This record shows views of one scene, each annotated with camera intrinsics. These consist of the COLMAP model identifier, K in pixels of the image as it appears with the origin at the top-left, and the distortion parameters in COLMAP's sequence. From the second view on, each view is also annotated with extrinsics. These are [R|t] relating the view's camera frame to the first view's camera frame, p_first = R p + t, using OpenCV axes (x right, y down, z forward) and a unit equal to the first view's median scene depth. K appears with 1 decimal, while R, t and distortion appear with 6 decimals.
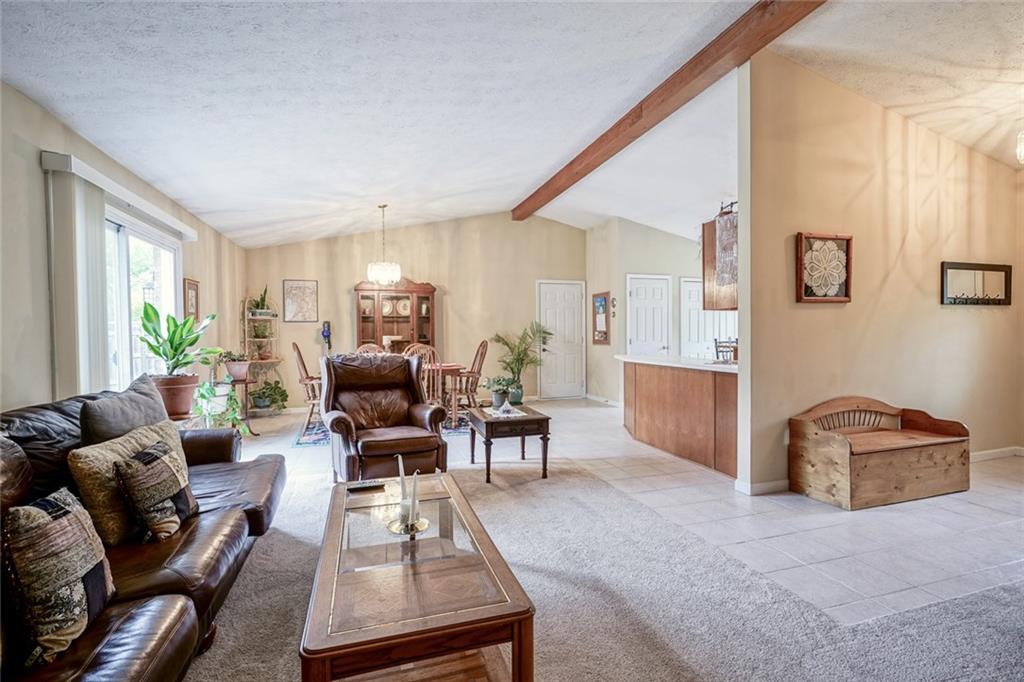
lens RADIAL K [[462.2, 0, 510.7], [0, 462.2, 345.0], [0, 0, 1]] dist [-0.003313, 0.000811]
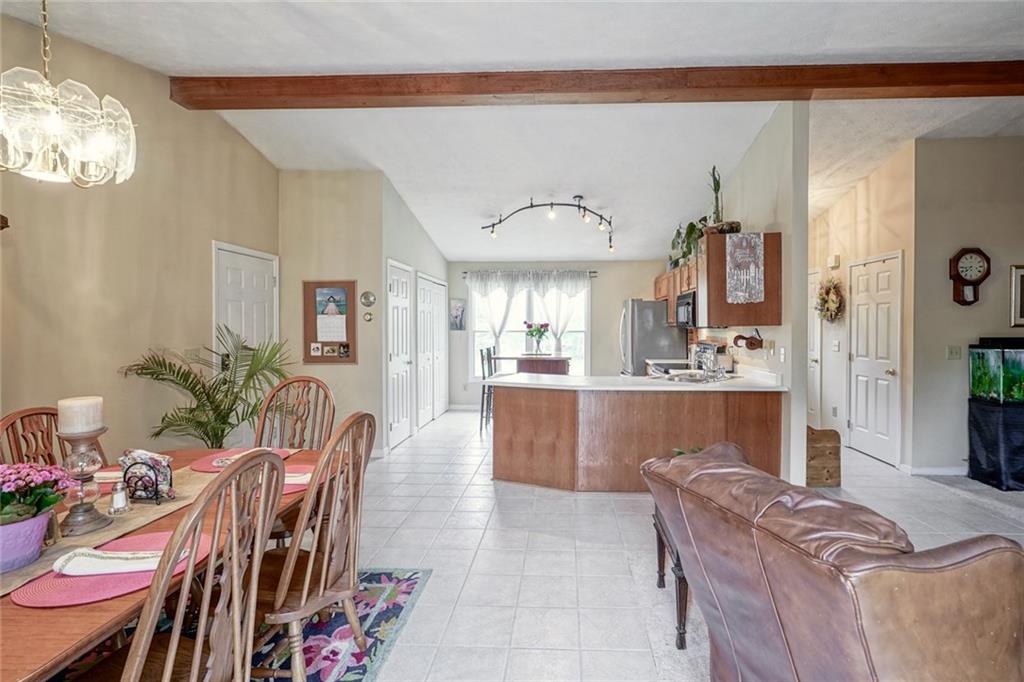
lens RADIAL K [[484.6, 0, 545.0], [0, 484.6, 327.5], [0, 0, 1]] dist [-0.001003, 0.000129]
pose [[0.338356, 0.002725, 0.941014, -0.329852], [0.020890, 0.999728, -0.010407, -0.038151], [-0.940786, 0.023179, 0.338207, 0.527513]]
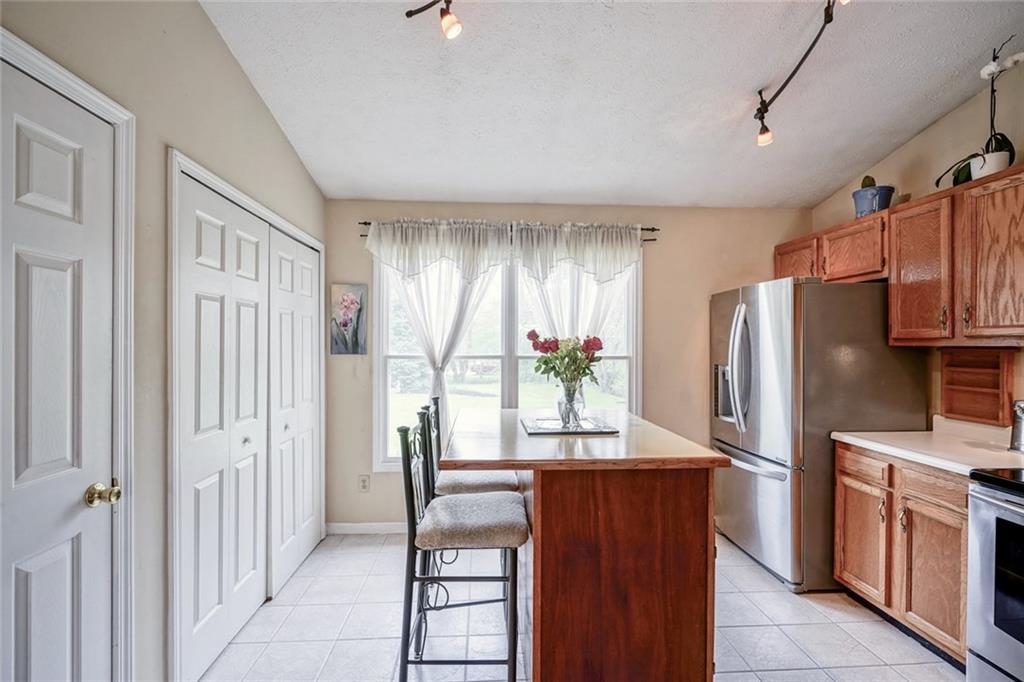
lens RADIAL K [[462.2, 0, 510.7], [0, 462.2, 345.0], [0, 0, 1]] dist [-0.003313, 0.000811]
pose [[0.240688, 0.007870, 0.970571, 0.198473], [0.018114, 0.999757, -0.012599, -0.047434], [-0.970433, 0.020613, 0.240487, 0.800873]]
